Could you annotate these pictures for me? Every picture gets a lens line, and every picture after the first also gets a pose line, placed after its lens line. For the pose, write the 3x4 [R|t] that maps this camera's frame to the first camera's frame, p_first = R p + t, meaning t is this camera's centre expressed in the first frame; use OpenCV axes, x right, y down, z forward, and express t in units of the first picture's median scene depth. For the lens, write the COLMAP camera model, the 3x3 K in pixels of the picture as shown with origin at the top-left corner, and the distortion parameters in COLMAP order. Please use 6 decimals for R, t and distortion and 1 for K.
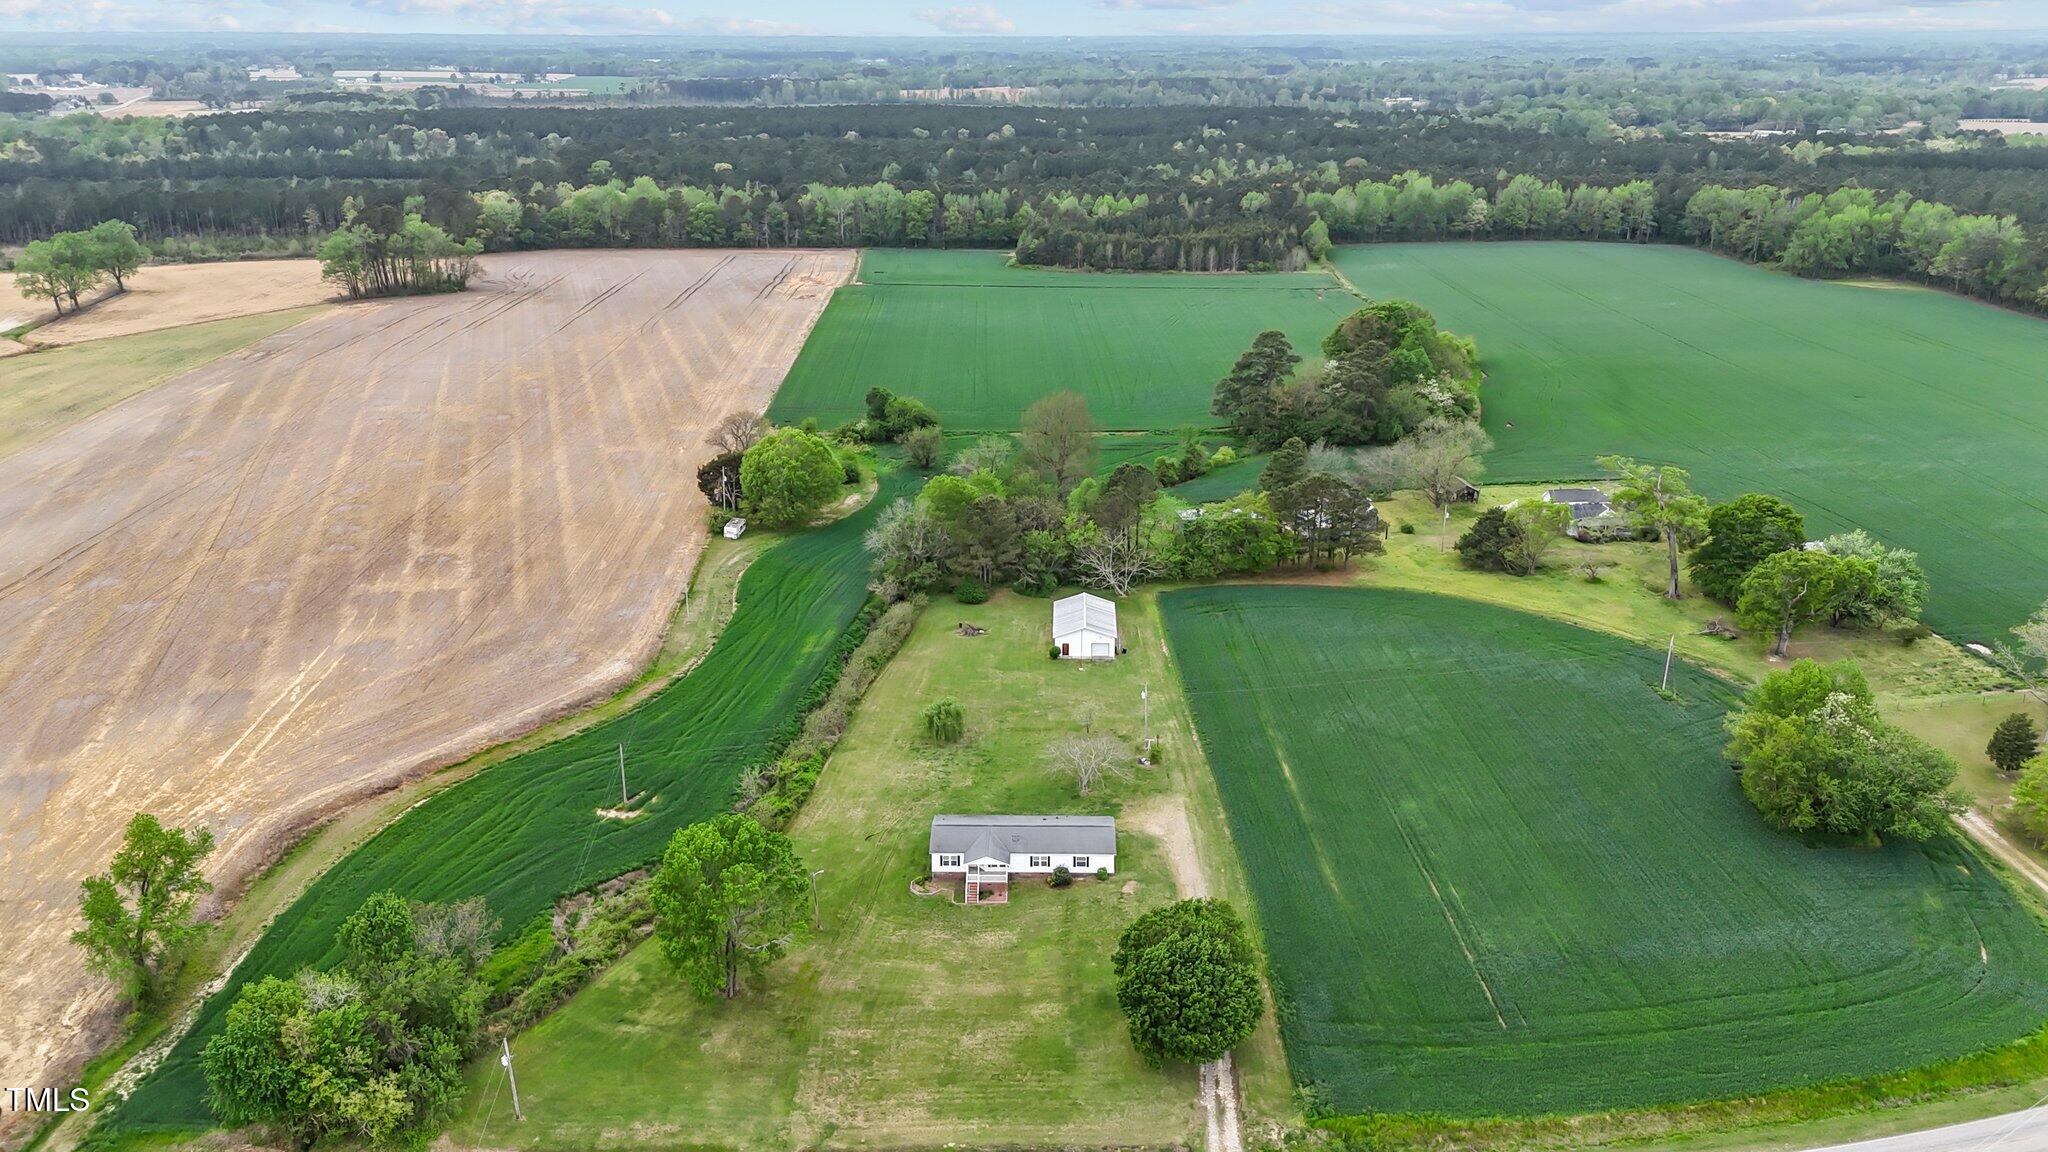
lens RADIAL K [[1561.3, 0, 1031.8], [0, 1561.3, 518.8], [0, 0, 1]] dist [0.116516, -0.191923]
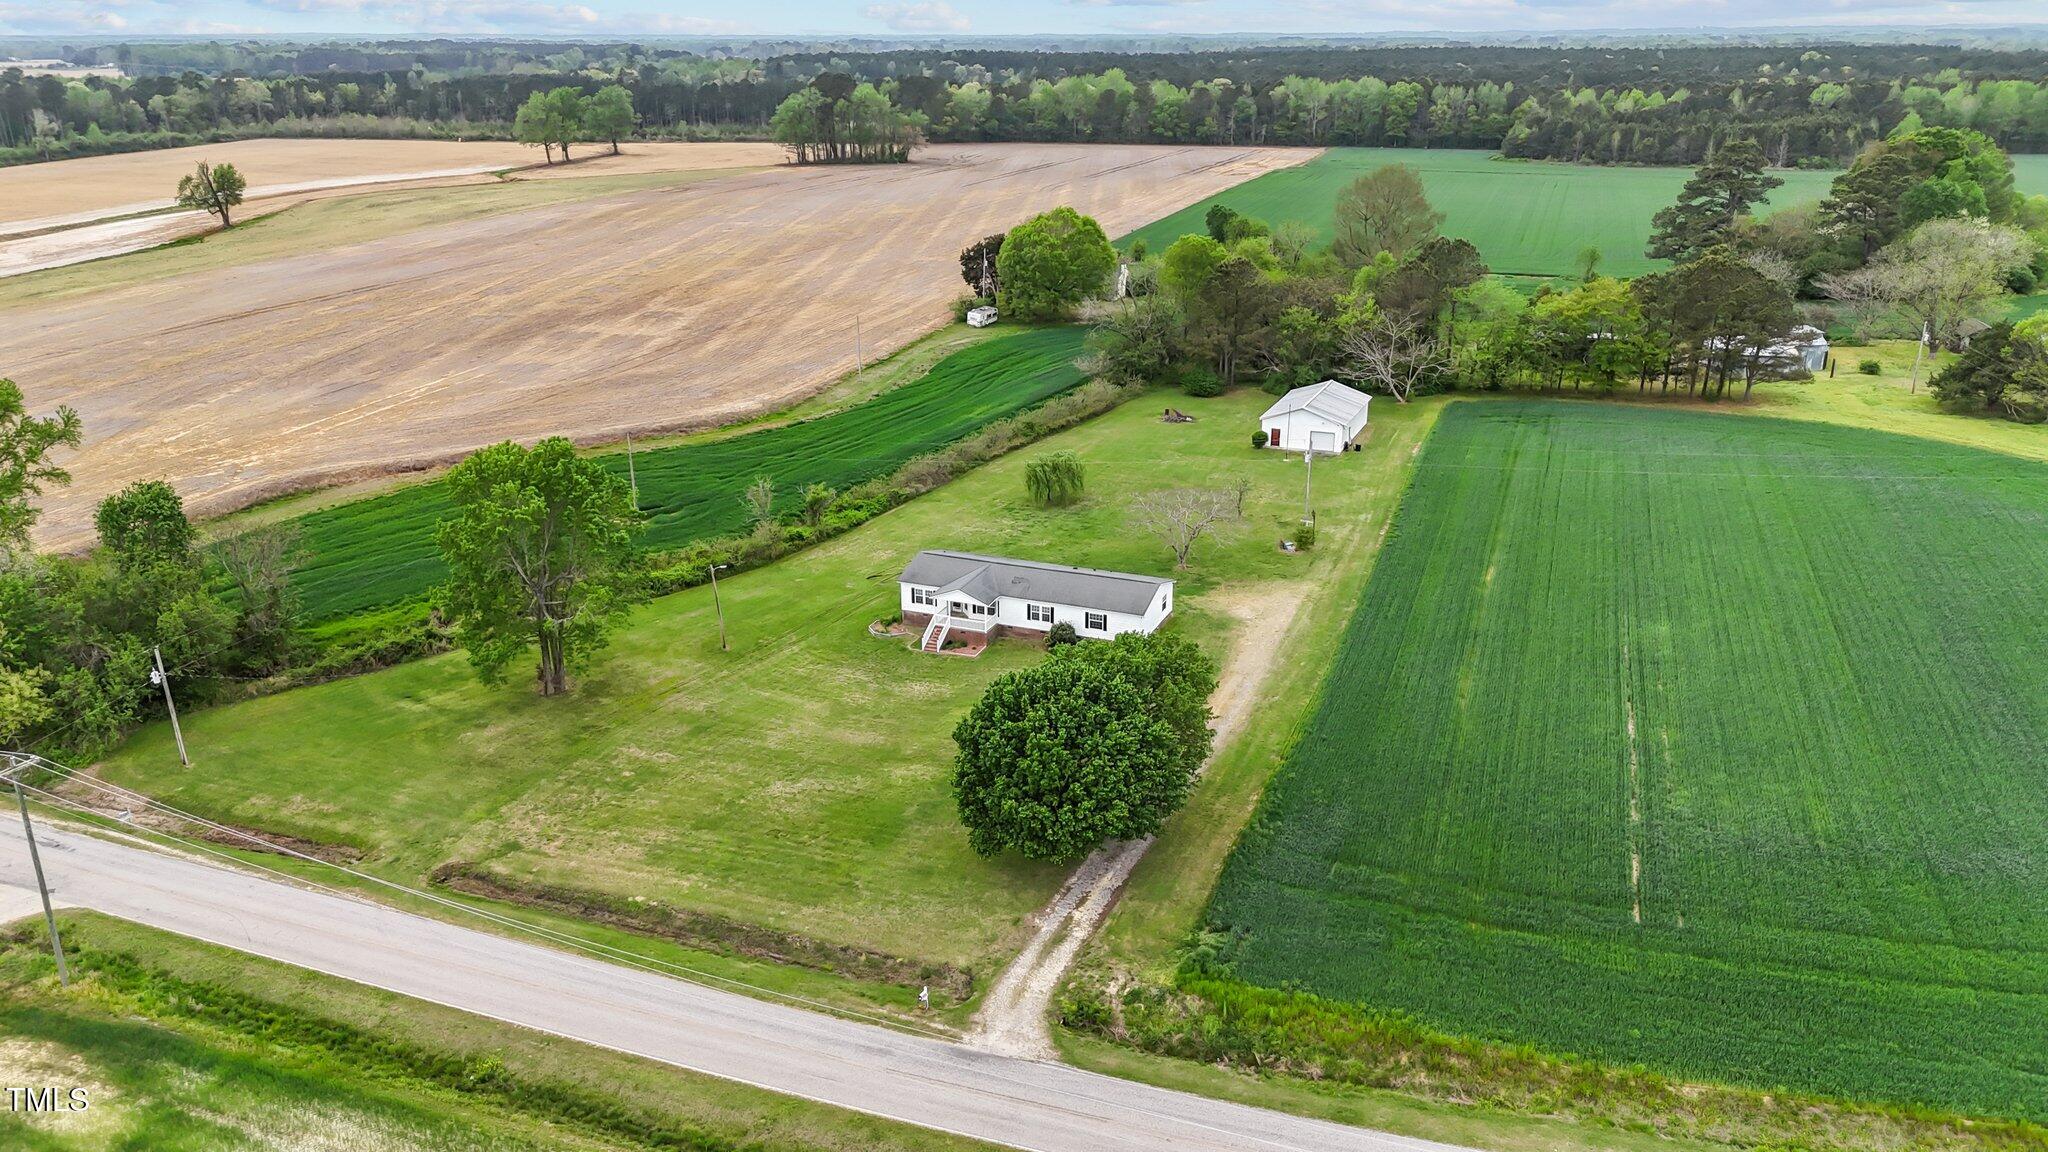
lens RADIAL K [[1528.9, 0, 1024.0], [0, 1528.9, 576.0], [0, 0, 1]] dist [0.085207, -0.086868]
pose [[0.930083, 0.119068, -0.347516, 0.172363], [-0.107959, 0.992834, 0.051233, 0.125200], [0.351126, -0.010134, 0.936273, 0.271618]]
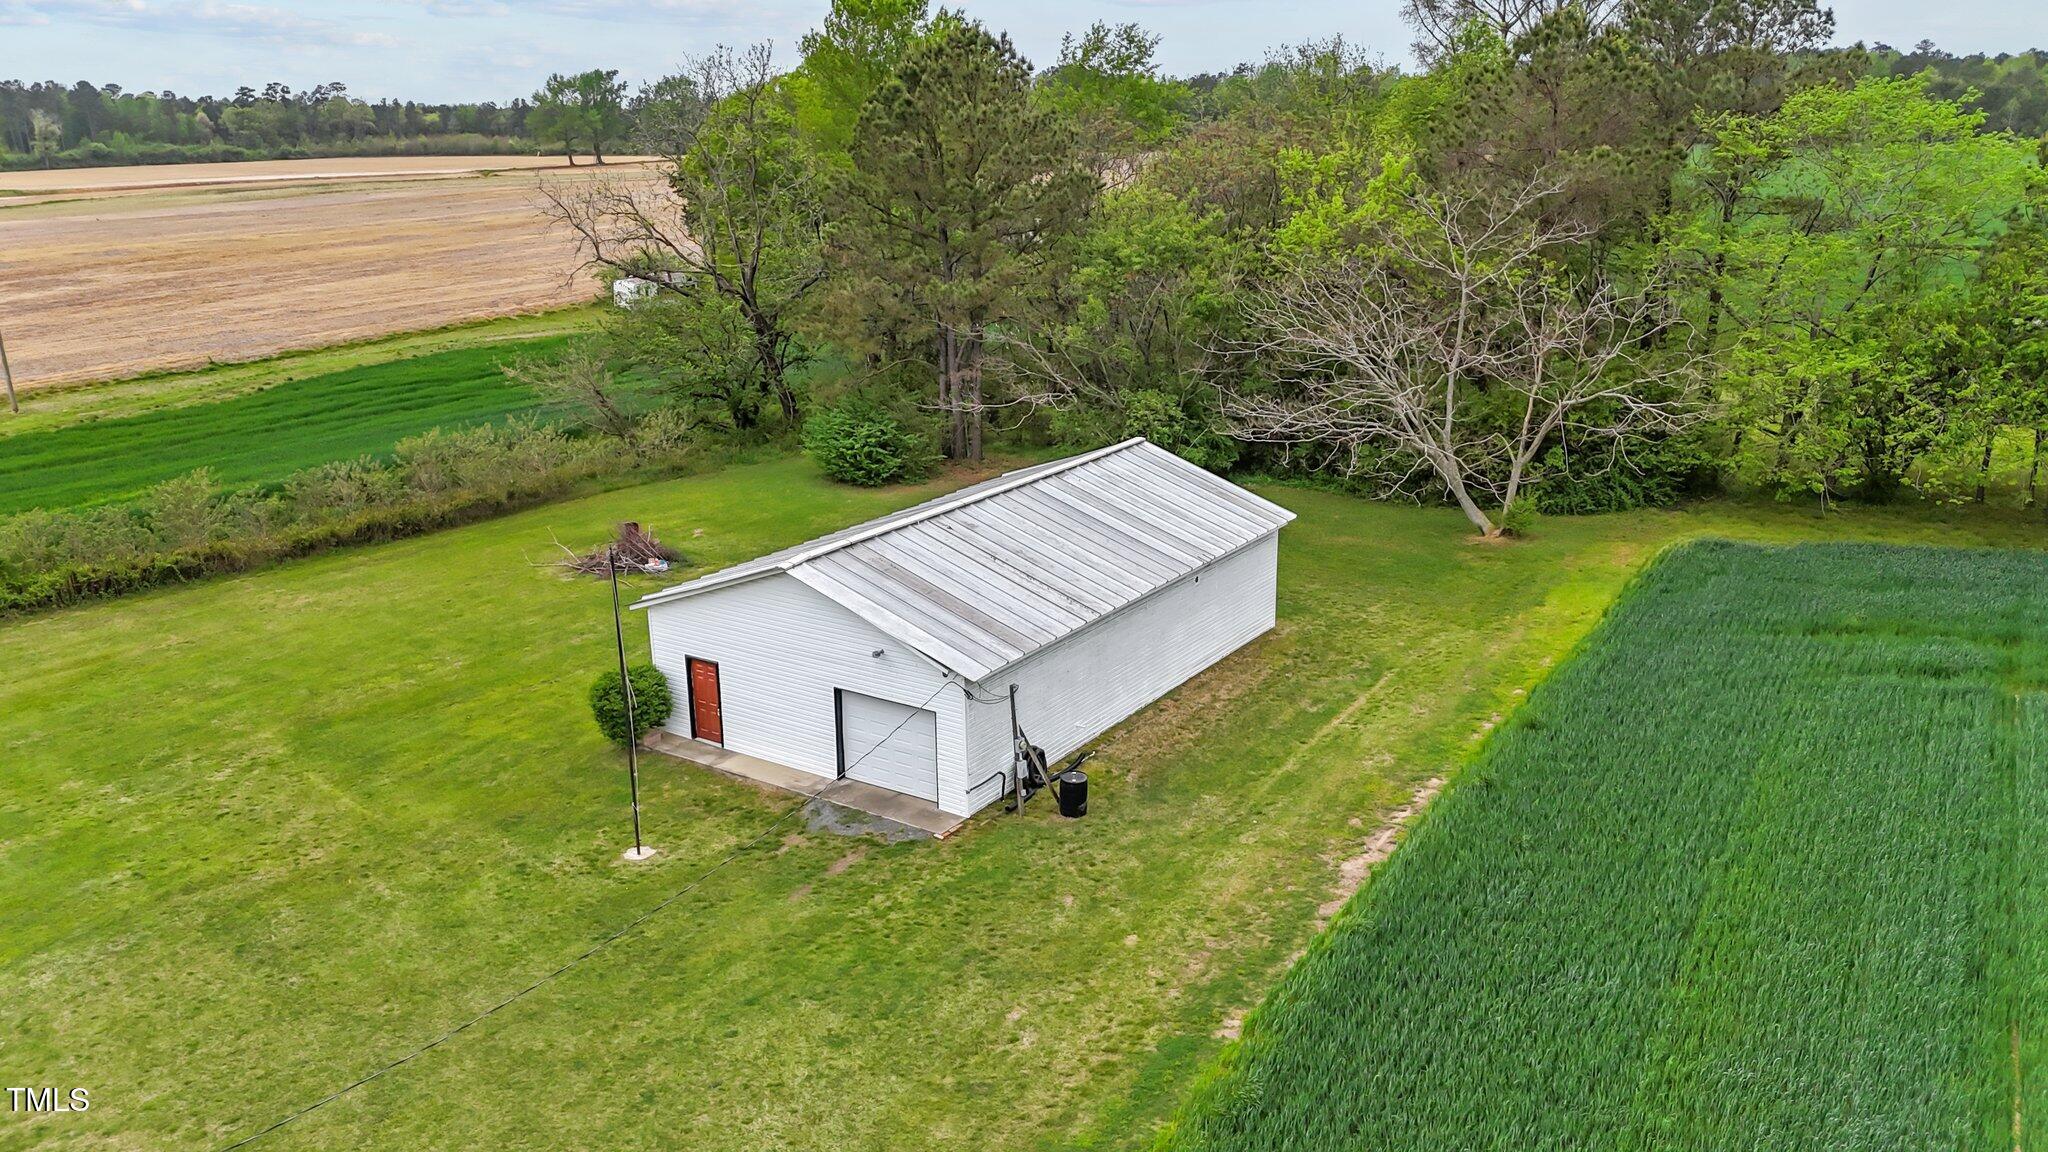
lens RADIAL K [[1528.9, 0, 1024.0], [0, 1528.9, 576.0], [0, 0, 1]] dist [0.085207, -0.086868]
pose [[0.840711, 0.142789, -0.522318, 0.122567], [-0.150599, 0.988205, 0.027750, 0.063444], [0.520120, 0.055331, 0.852299, 0.890600]]
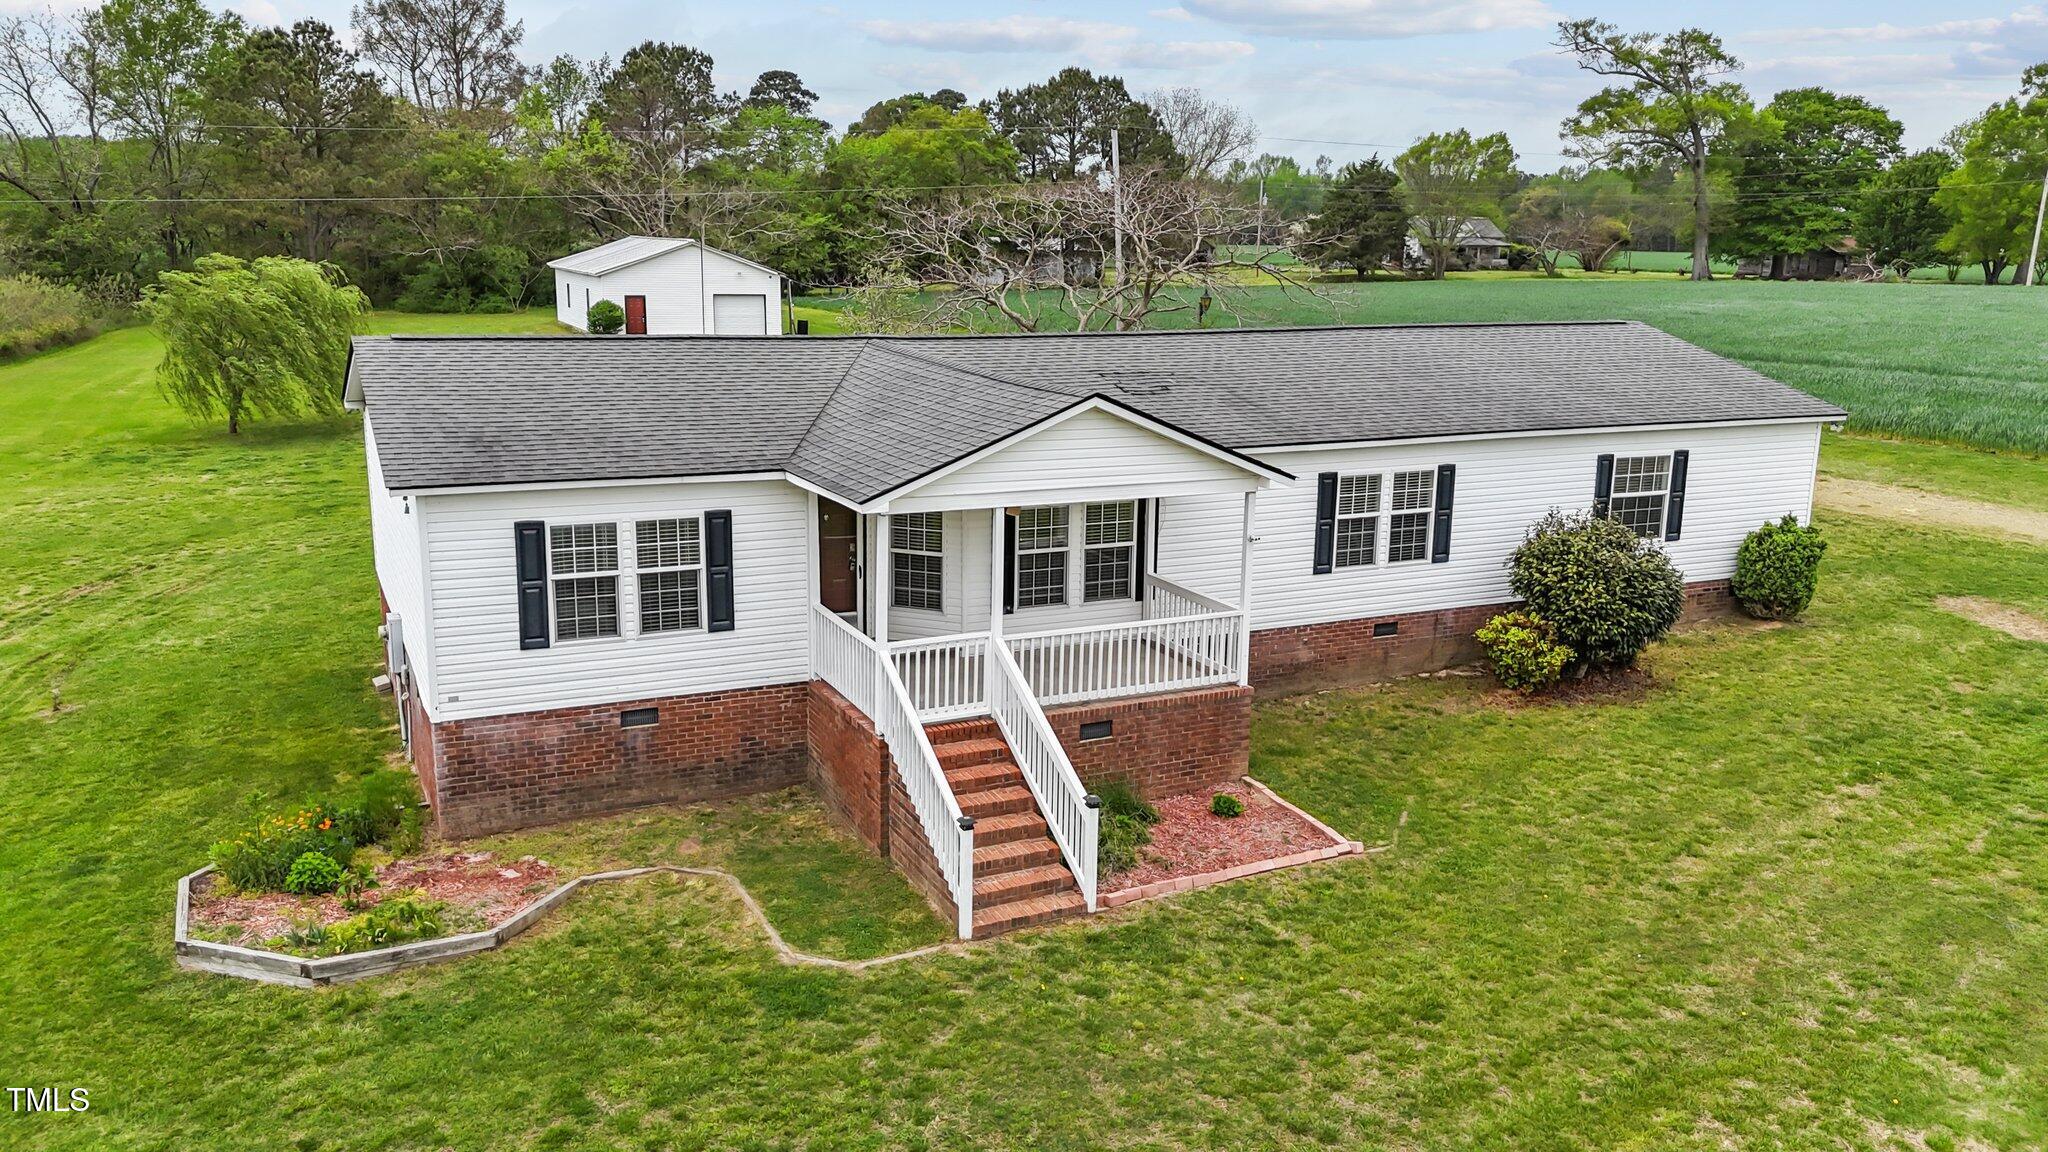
lens RADIAL K [[1528.9, 0, 1024.0], [0, 1528.9, 576.0], [0, 0, 1]] dist [0.085207, -0.086868]
pose [[0.895142, -0.084946, 0.437613, -0.052960], [0.122382, 0.990786, -0.058009, 0.168622], [-0.428653, 0.105482, 0.897290, 0.675759]]
